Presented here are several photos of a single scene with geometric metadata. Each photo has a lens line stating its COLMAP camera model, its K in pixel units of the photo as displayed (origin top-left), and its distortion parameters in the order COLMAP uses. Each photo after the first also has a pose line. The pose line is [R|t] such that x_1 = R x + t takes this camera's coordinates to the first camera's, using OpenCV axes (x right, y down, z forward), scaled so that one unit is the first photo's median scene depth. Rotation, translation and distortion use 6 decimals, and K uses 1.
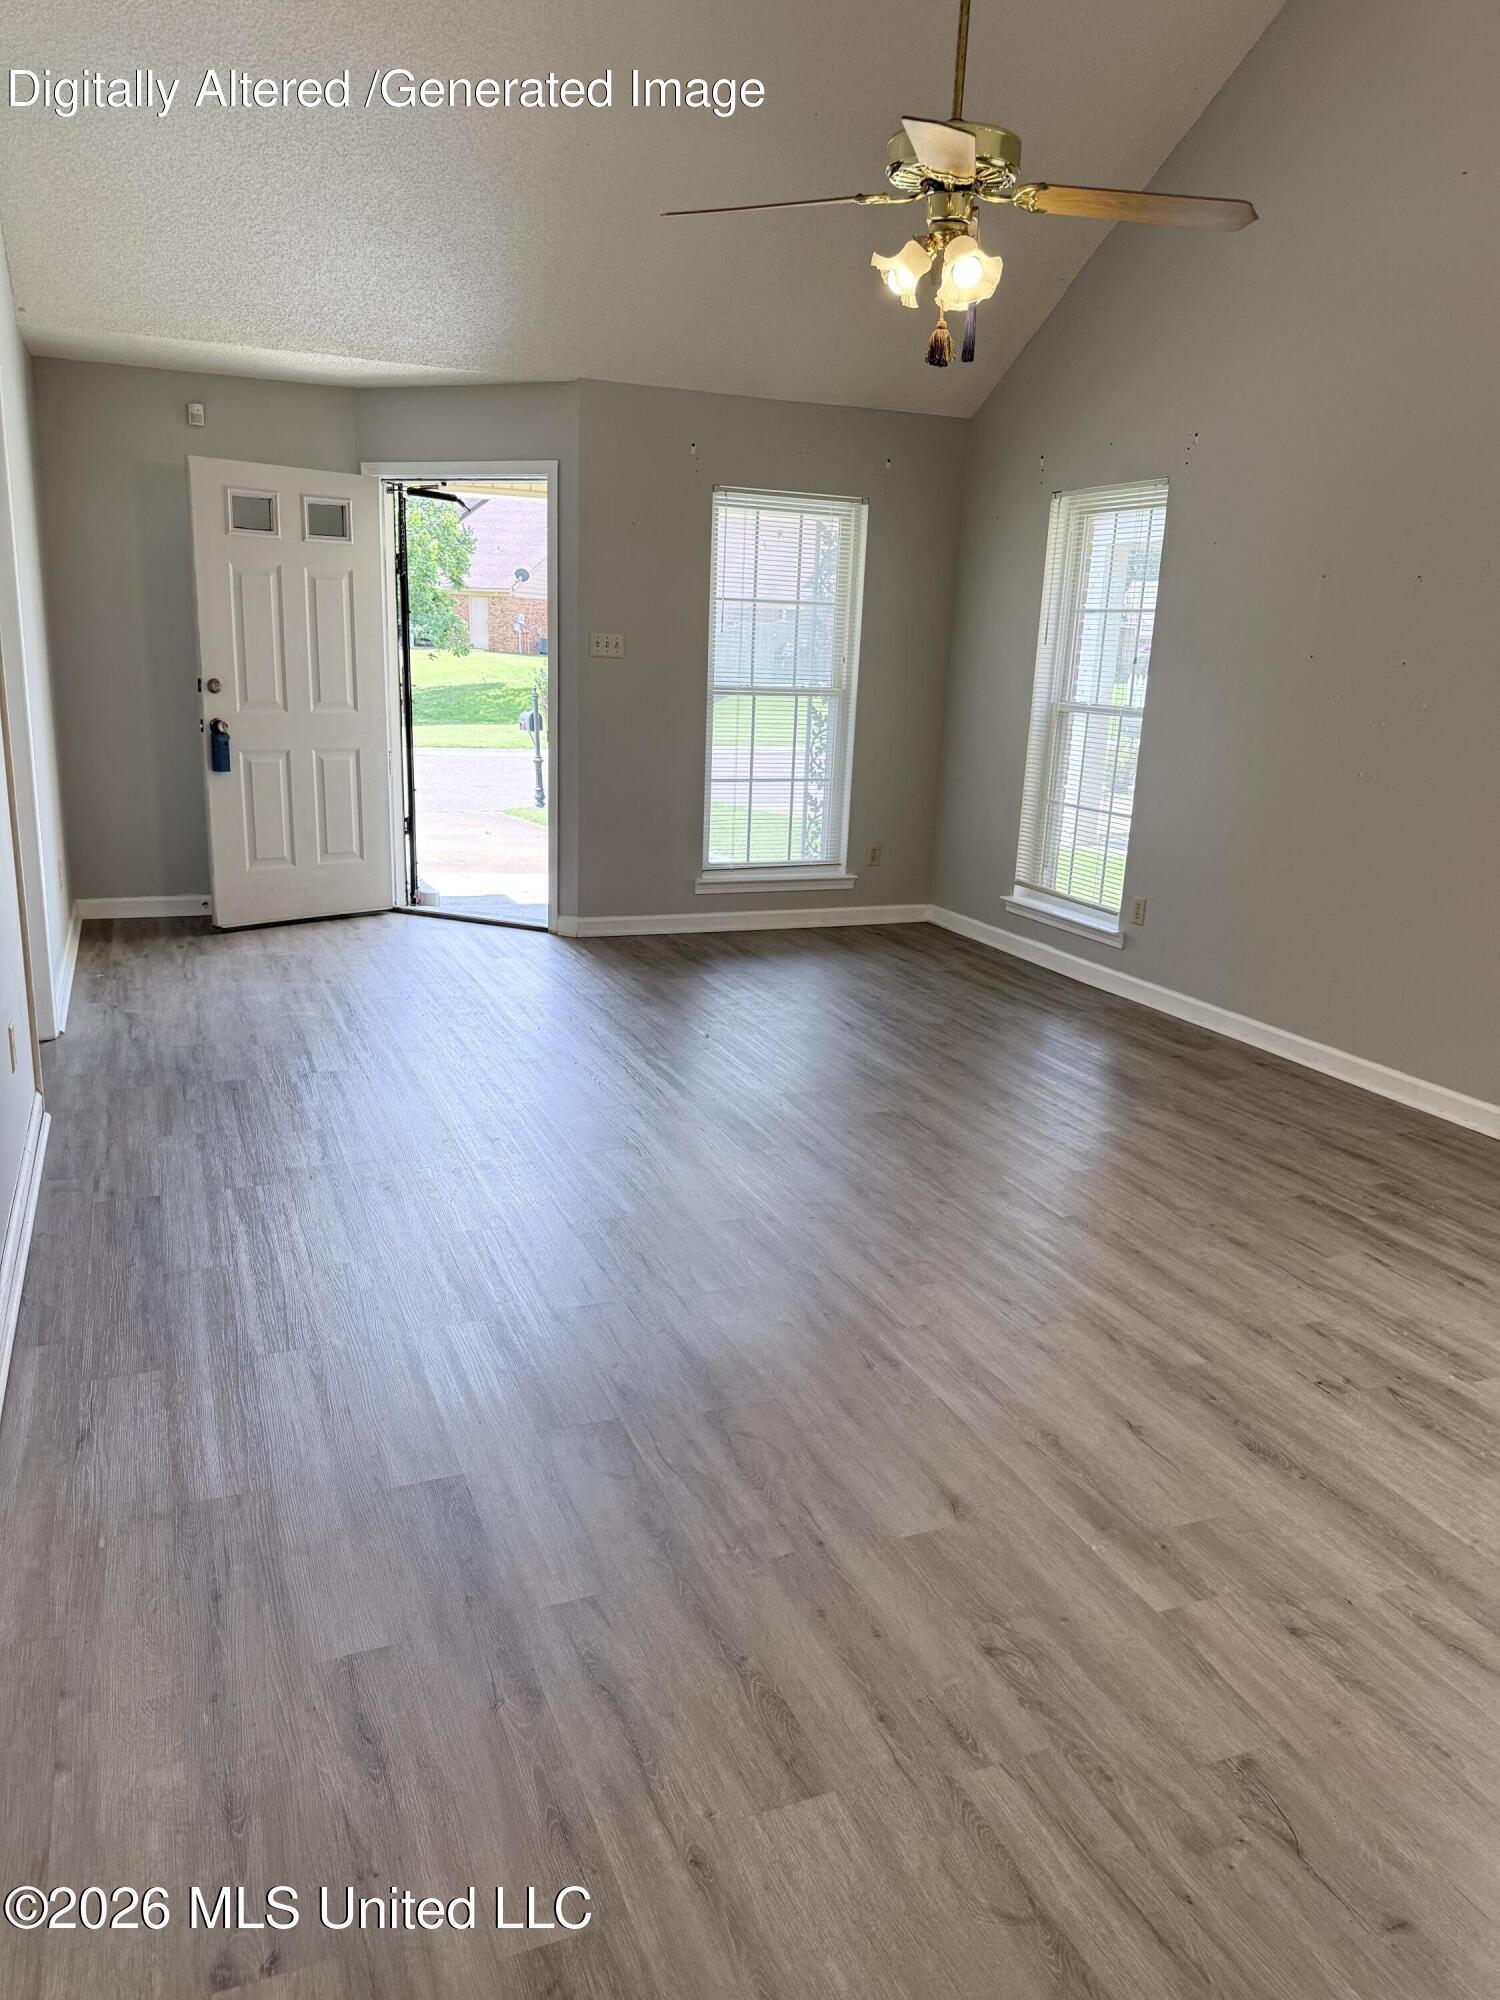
lens RADIAL K [[1382.4, 0, 750.0], [0, 1382.4, 1000.0], [0, 0, 1]] dist [0.057536, -0.115974]
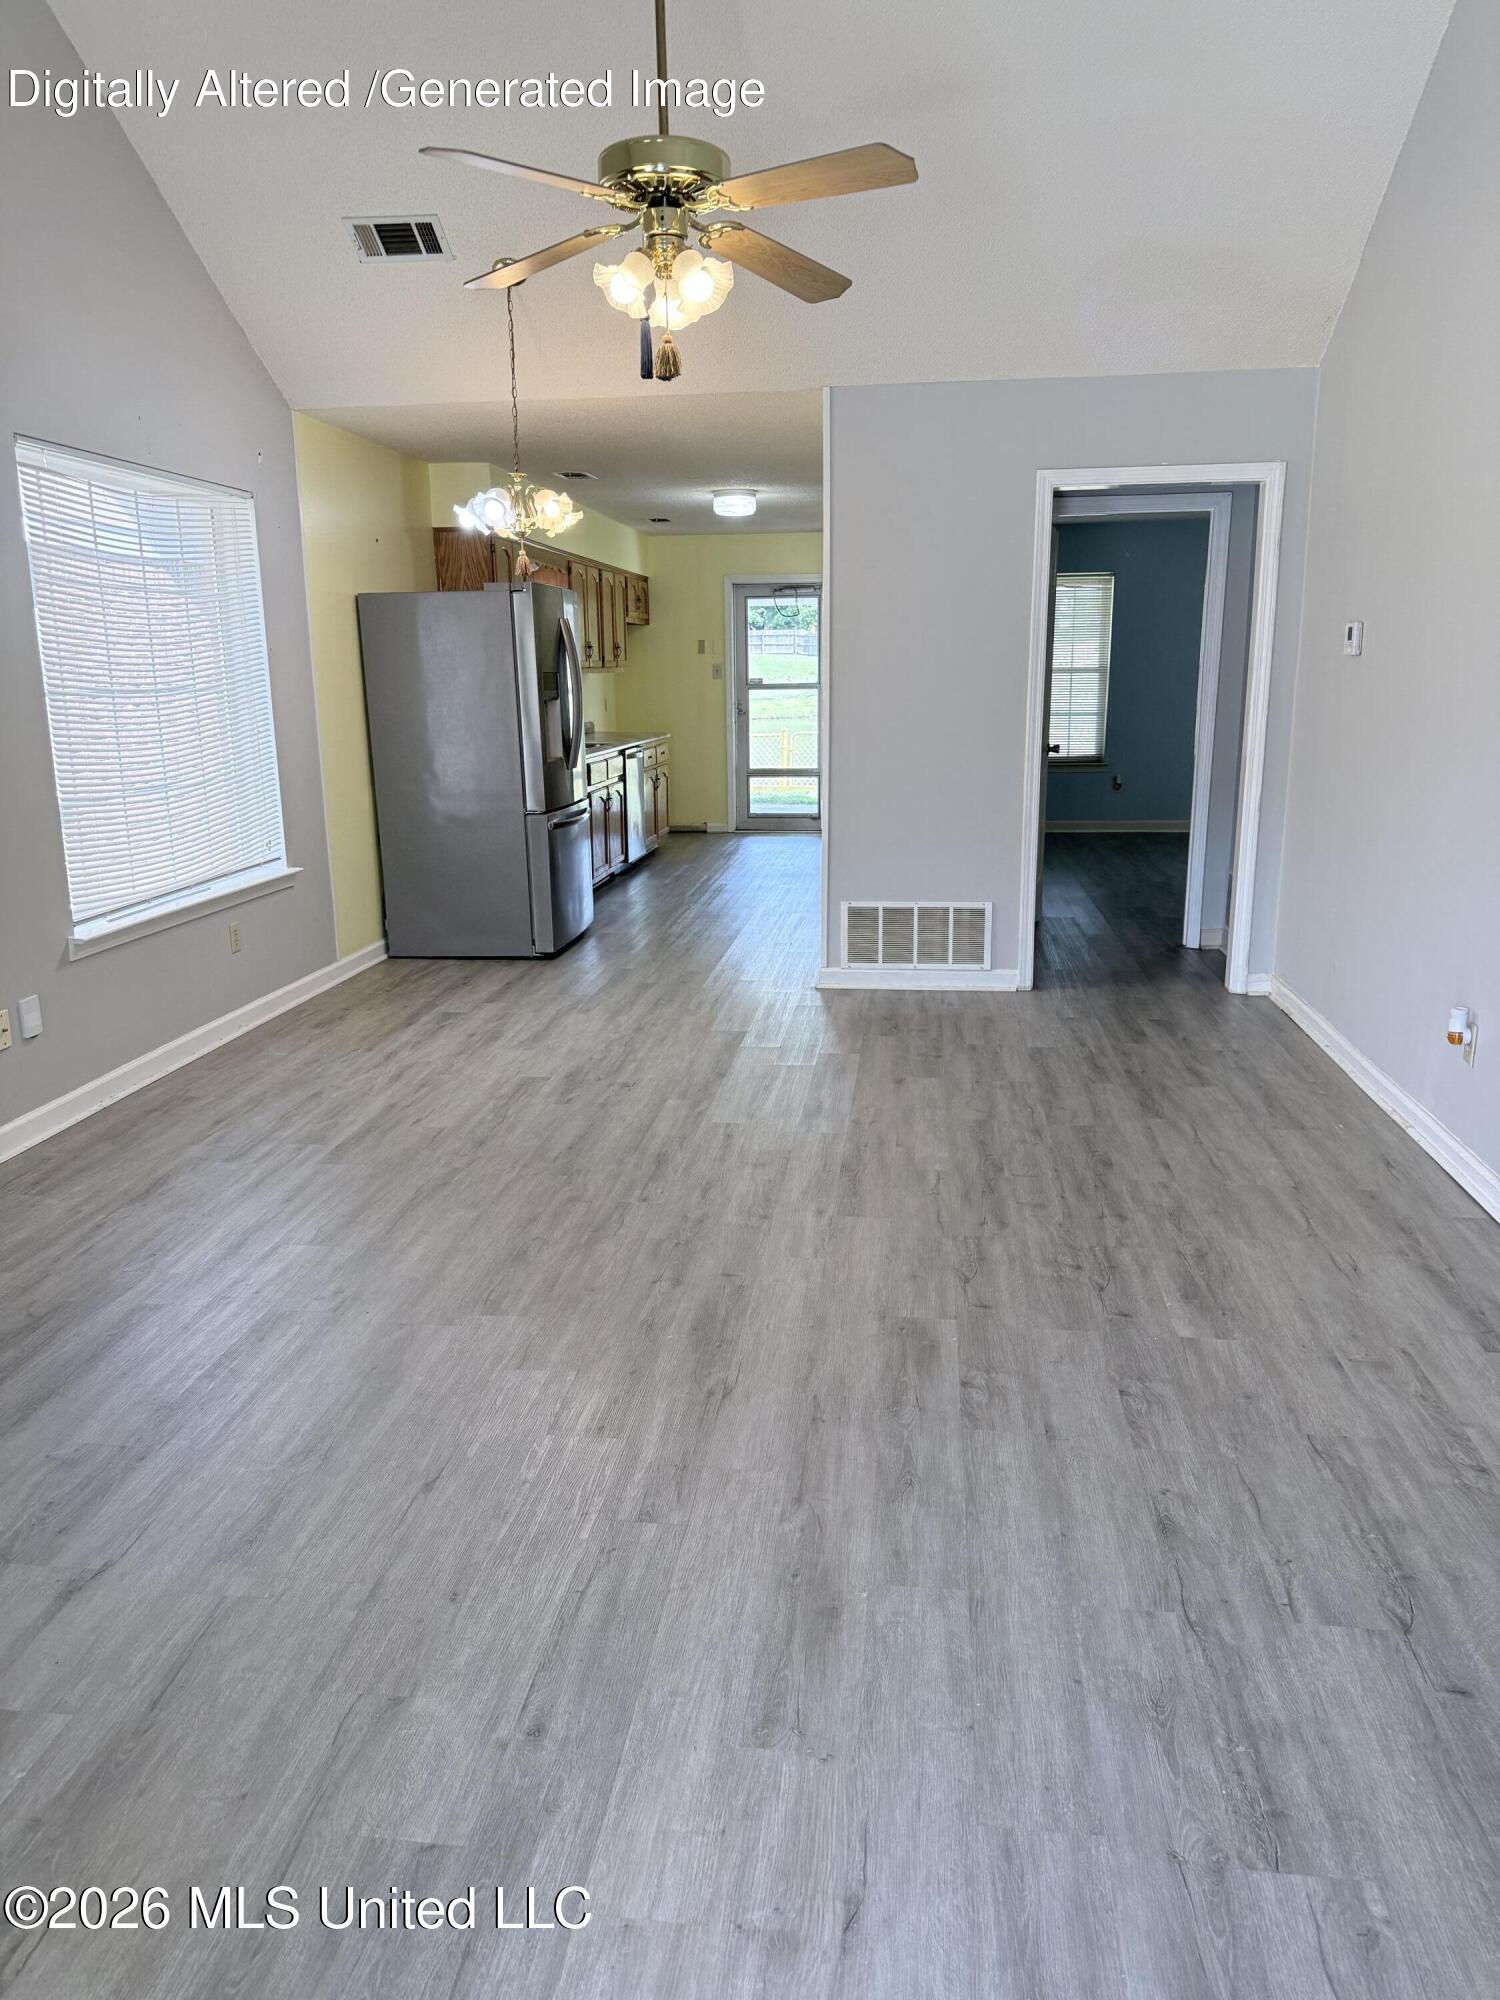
lens RADIAL K [[1395.3, 0, 750.0], [0, 1395.3, 1000.0], [0, 0, 1]] dist [0.110631, -0.124491]
pose [[-0.866085, -0.140671, 0.479697, -0.481632], [0.107678, 0.884569, 0.453810, -0.531481], [-0.488163, 0.444690, -0.750964, 2.000582]]
